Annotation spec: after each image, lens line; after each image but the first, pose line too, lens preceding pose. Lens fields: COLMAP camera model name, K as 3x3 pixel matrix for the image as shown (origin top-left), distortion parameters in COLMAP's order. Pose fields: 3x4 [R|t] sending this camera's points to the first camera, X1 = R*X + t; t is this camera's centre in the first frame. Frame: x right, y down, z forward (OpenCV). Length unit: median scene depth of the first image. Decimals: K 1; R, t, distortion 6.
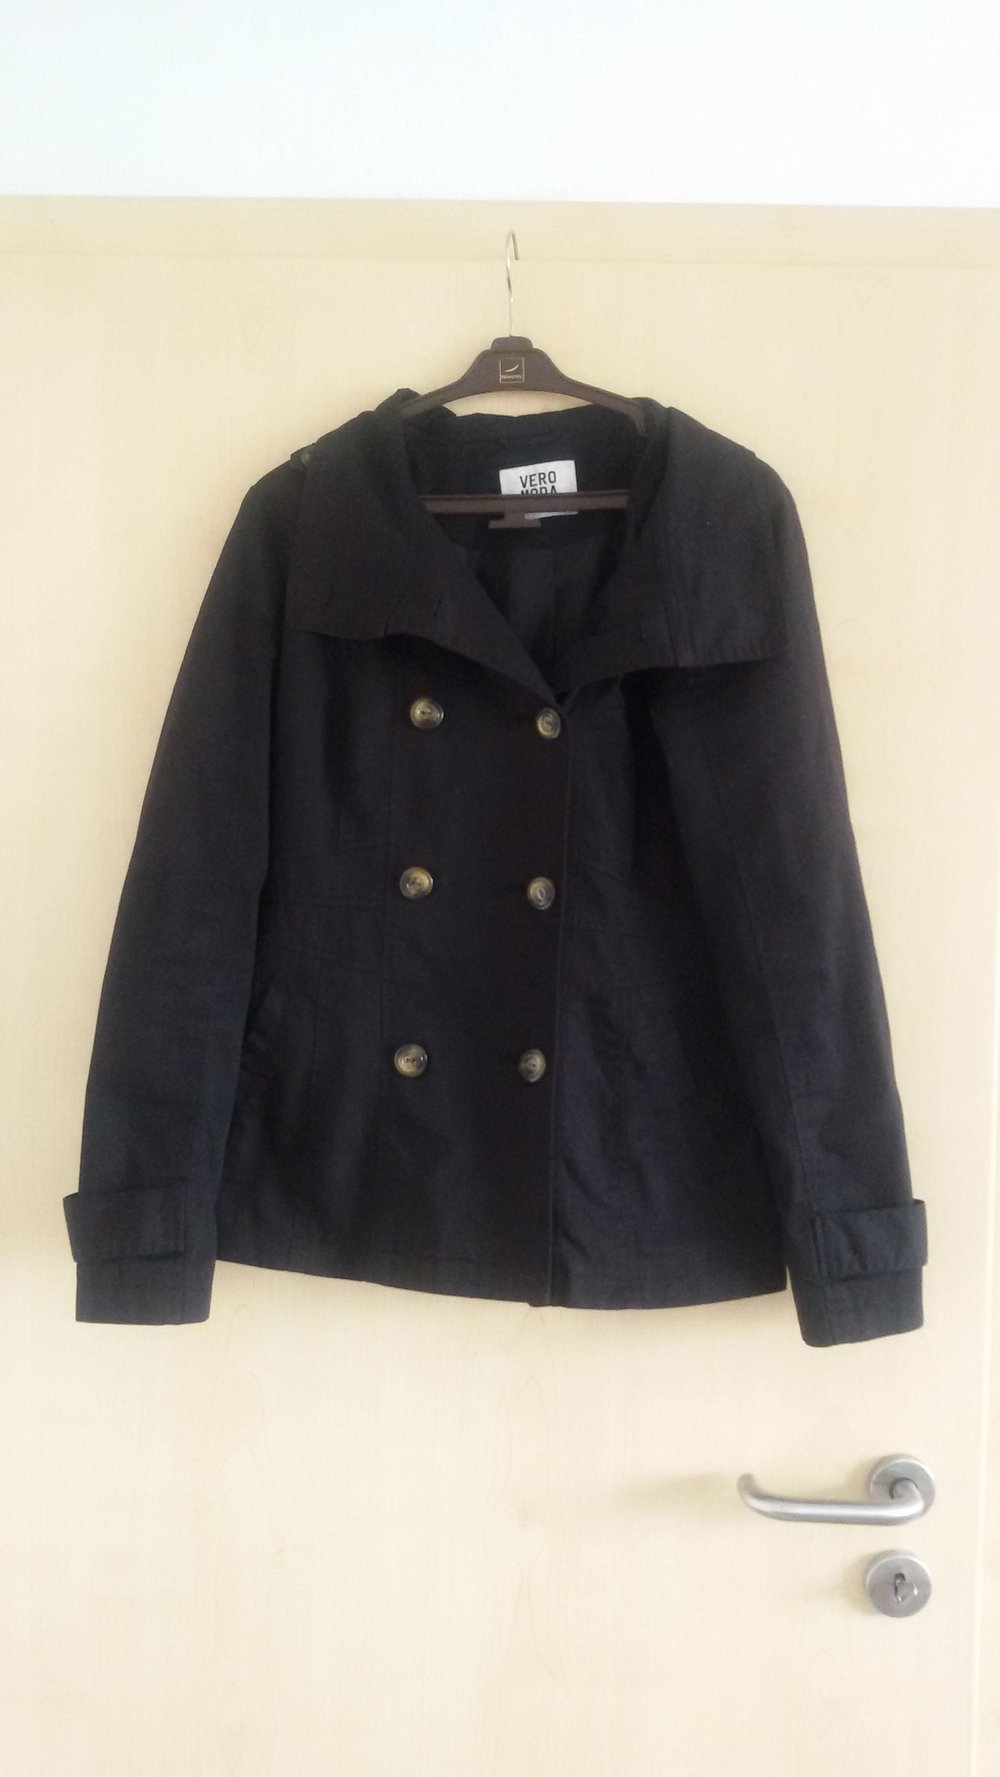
lens RADIAL K [[1477.6, 0, 503.8], [0, 1477.6, 883.3], [0, 0, 1]] dist [0.002697, -0.005111]
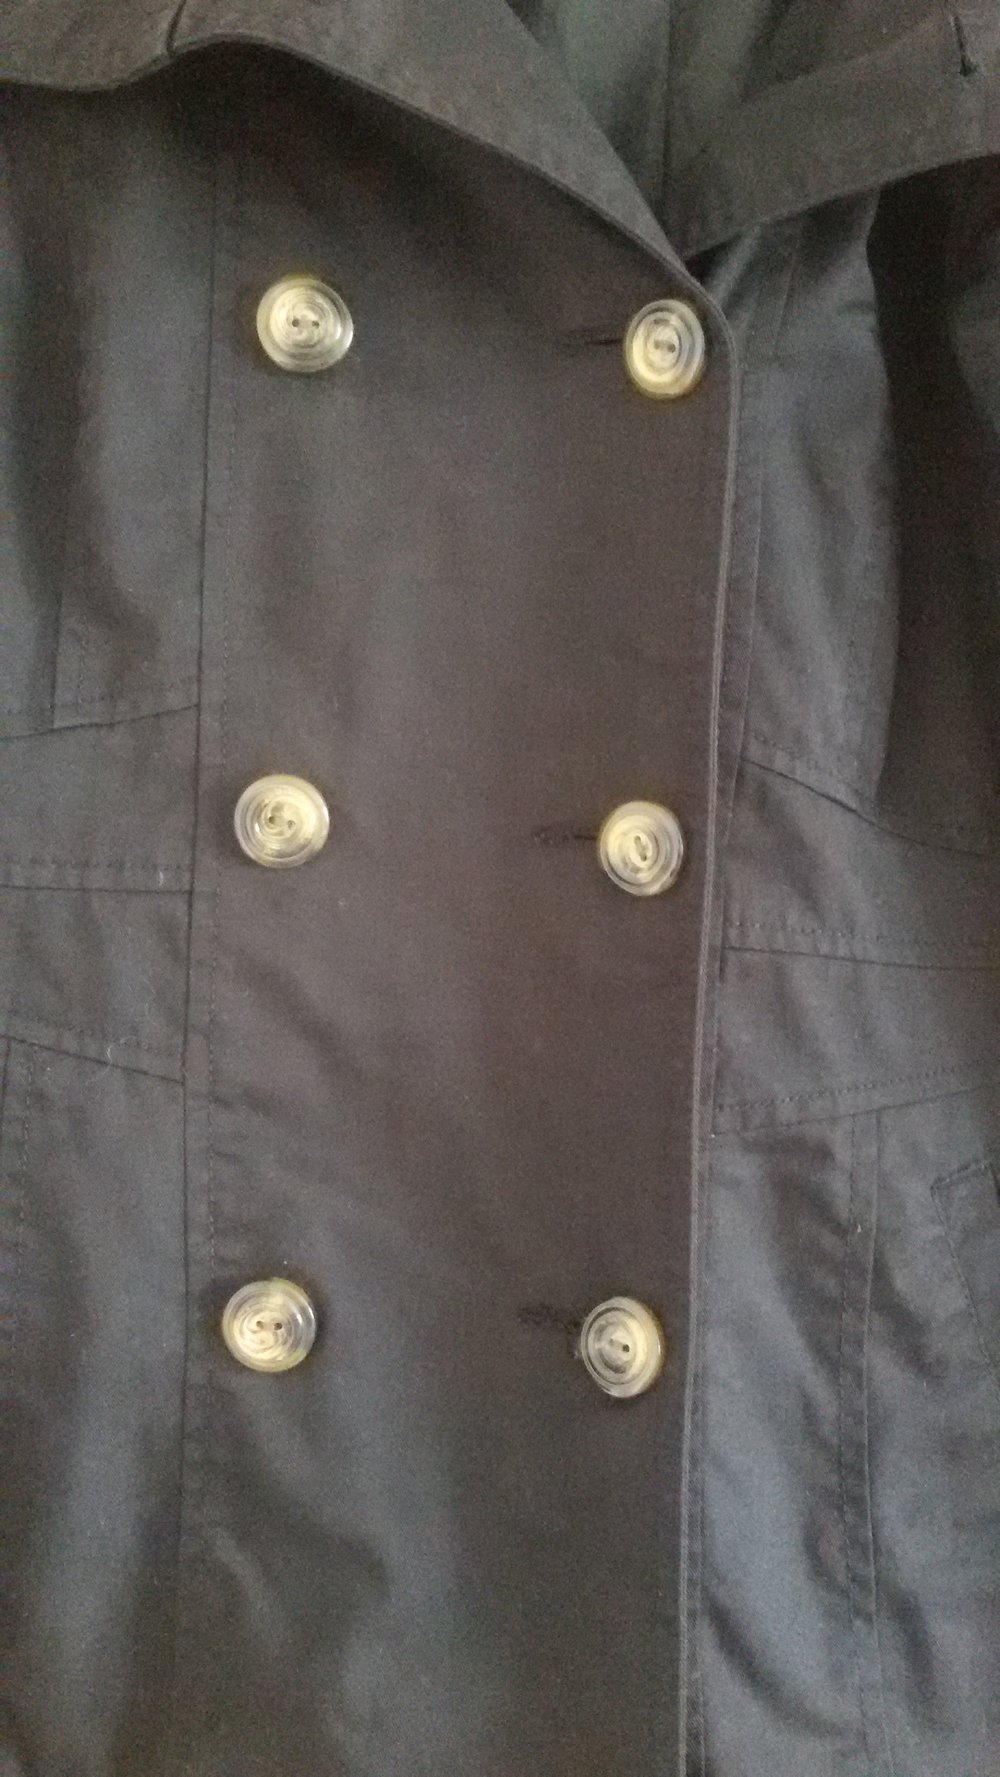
lens RADIAL K [[1477.6, 0, 500.2], [0, 1477.6, 879.8], [0, 0, 1]] dist [0.002697, -0.005111]
pose [[0.999440, -0.006433, 0.032853, -0.019085], [0.005027, 0.999075, 0.042702, -0.000723], [-0.033097, -0.042513, 0.998548, 0.651239]]
